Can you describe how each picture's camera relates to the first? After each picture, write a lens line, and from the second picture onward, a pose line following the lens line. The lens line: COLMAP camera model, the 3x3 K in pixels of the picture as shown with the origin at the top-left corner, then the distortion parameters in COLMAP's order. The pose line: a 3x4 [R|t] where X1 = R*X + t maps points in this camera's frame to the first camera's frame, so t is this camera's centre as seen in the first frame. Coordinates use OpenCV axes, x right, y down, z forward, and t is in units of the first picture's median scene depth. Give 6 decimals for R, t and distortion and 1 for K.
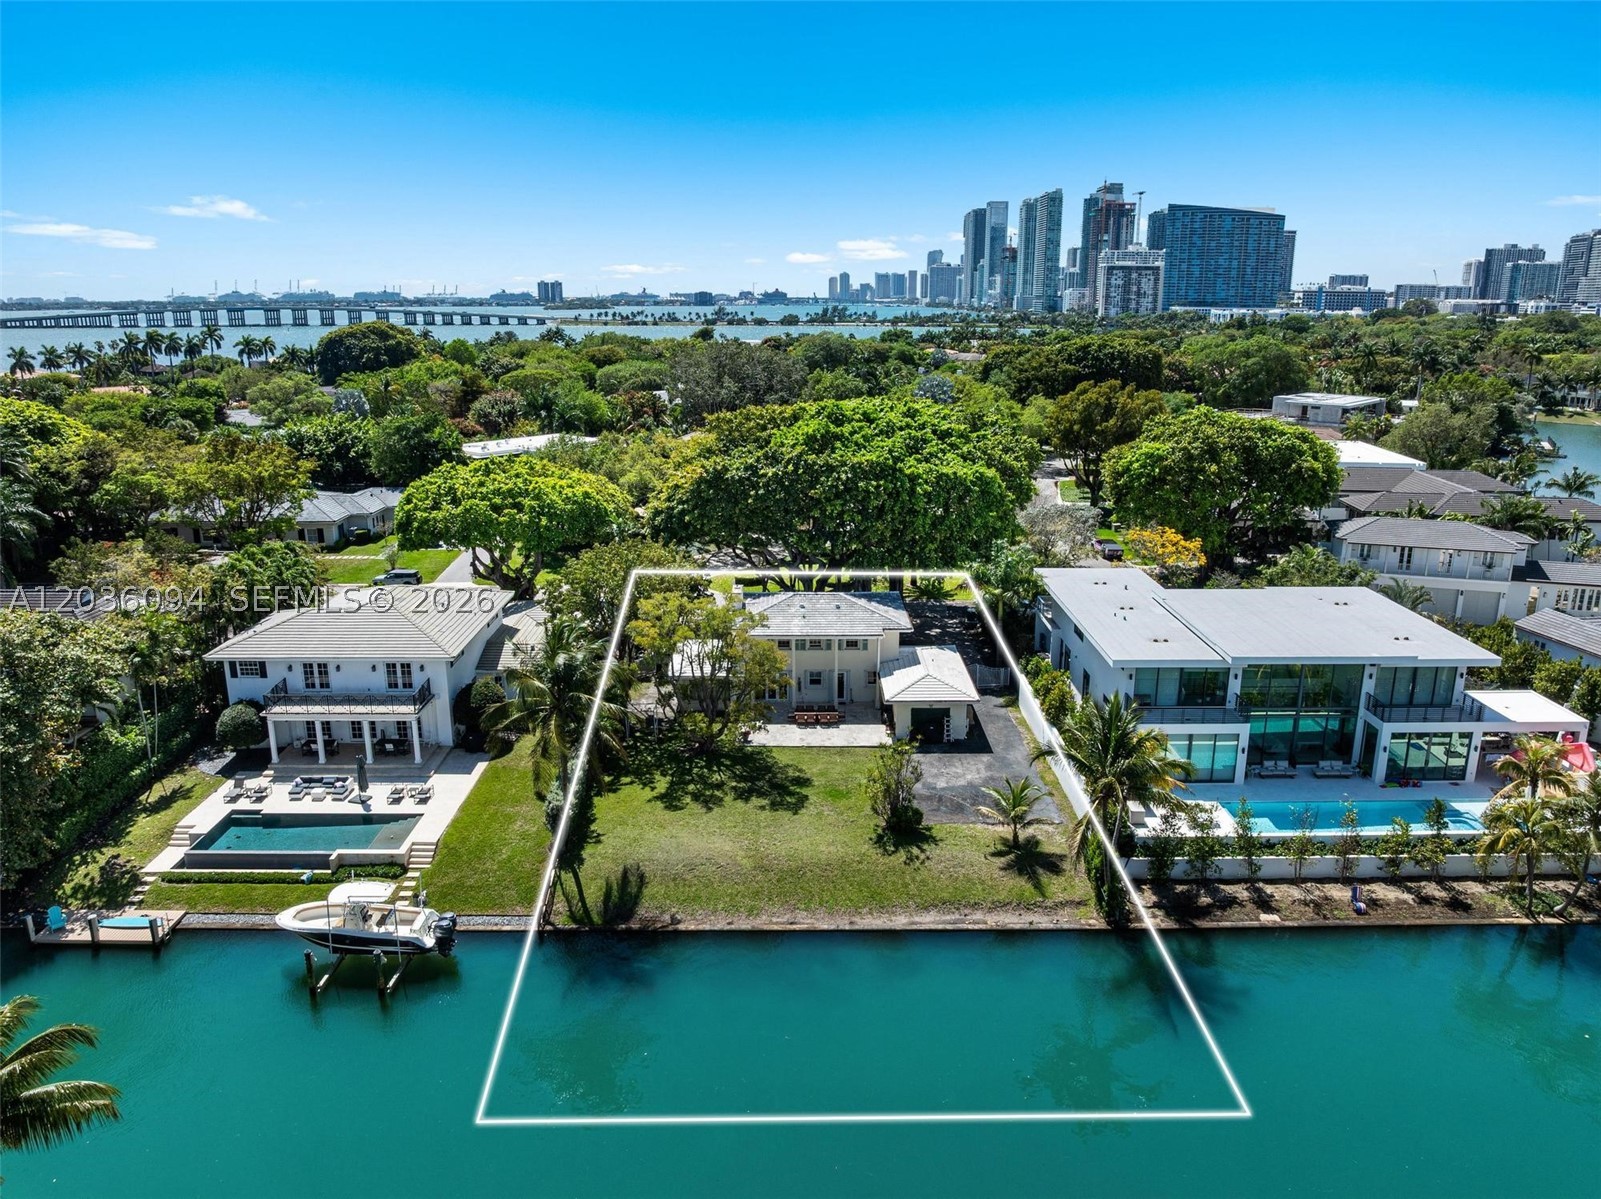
lens RADIAL K [[1125.9, 0, 805.6], [0, 1125.9, 601.0], [0, 0, 1]] dist [-0.048852, 0.021617]
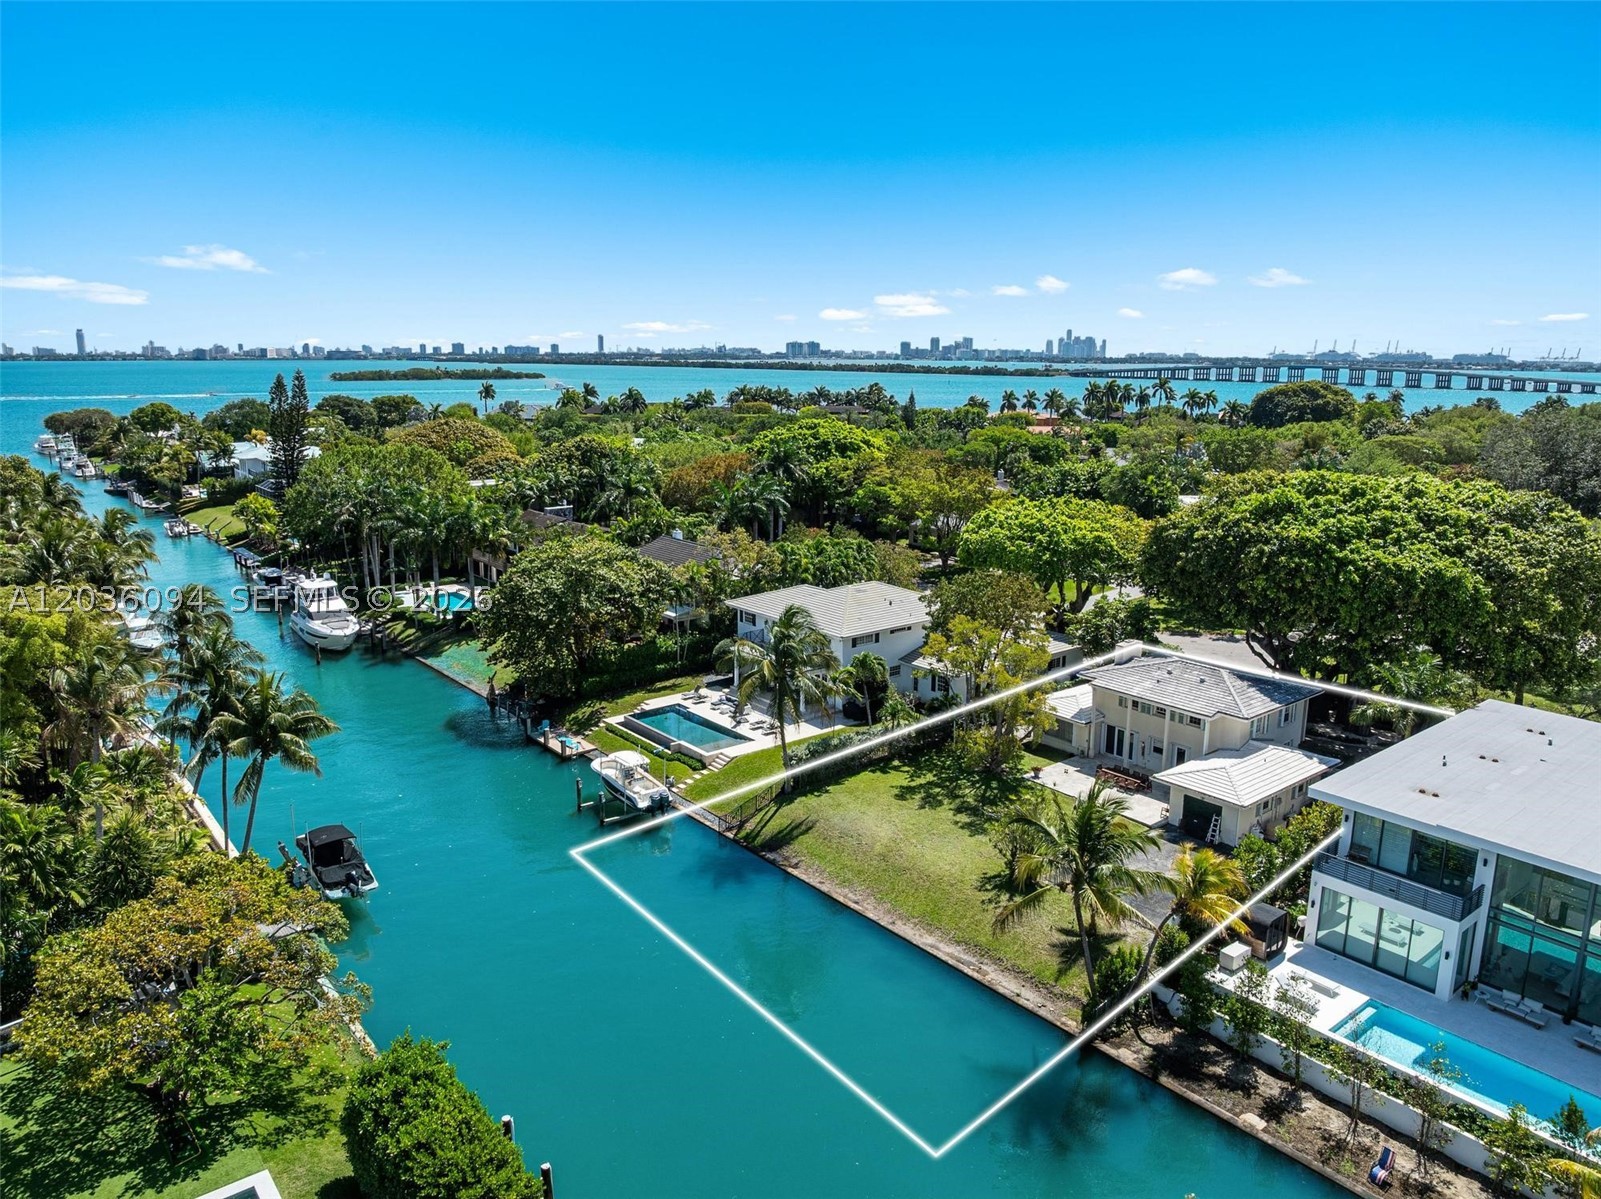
lens RADIAL K [[1126.1, 0, 805.5], [0, 1126.1, 600.0], [0, 0, 1]] dist [-0.041430, 0.007799]
pose [[0.622987, 0.170627, -0.763396, 0.613341], [-0.210001, 0.976576, 0.046899, -0.041015], [0.753517, 0.131097, 0.644225, 0.156938]]
